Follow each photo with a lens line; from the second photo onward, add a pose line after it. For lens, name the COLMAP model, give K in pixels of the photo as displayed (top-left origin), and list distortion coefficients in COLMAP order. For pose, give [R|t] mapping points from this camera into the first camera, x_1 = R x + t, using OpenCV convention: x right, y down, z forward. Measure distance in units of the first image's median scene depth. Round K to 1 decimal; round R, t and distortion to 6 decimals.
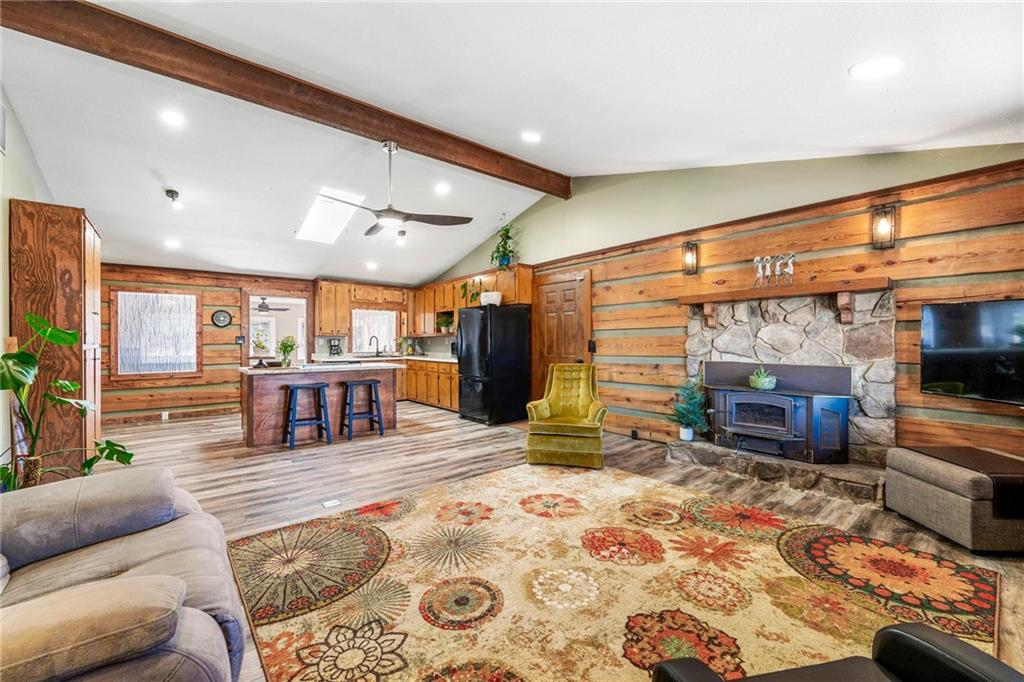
lens RADIAL K [[413.5, 0, 512.0], [0, 413.5, 341.0], [0, 0, 1]] dist [-0.000952, -0.000325]
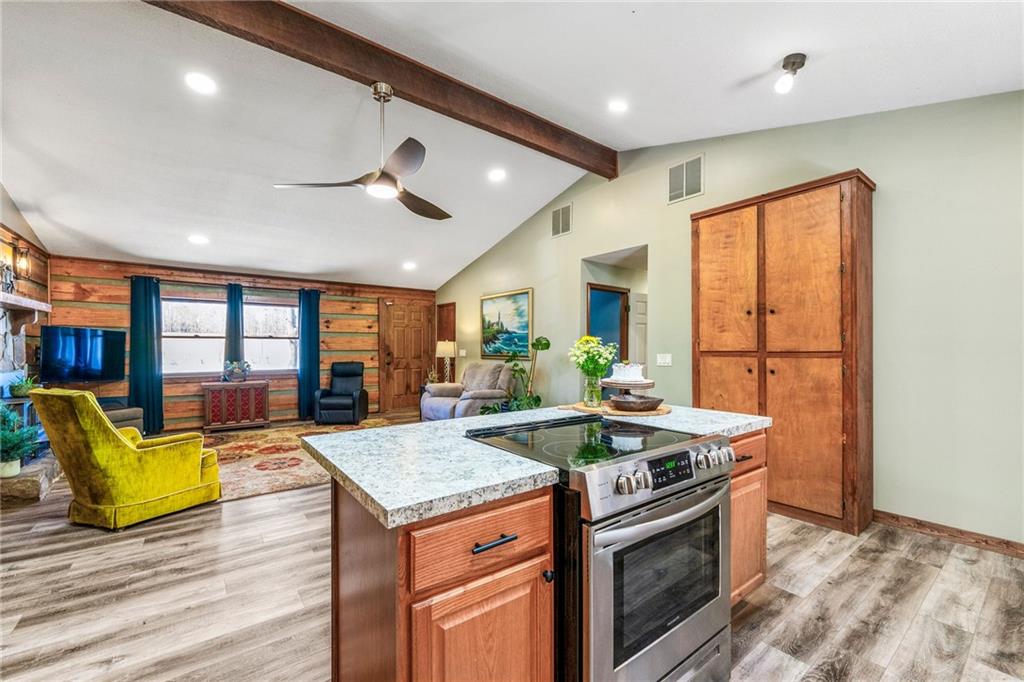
lens RADIAL K [[416.1, 0, 510.4], [0, 416.1, 353.6], [0, 0, 1]] dist [-0.000834, -0.000145]
pose [[-0.999063, 0.000920, 0.043279, -0.716663], [0.001401, 0.999937, 0.011093, 0.001368], [-0.043266, 0.011143, -0.999001, 2.242291]]
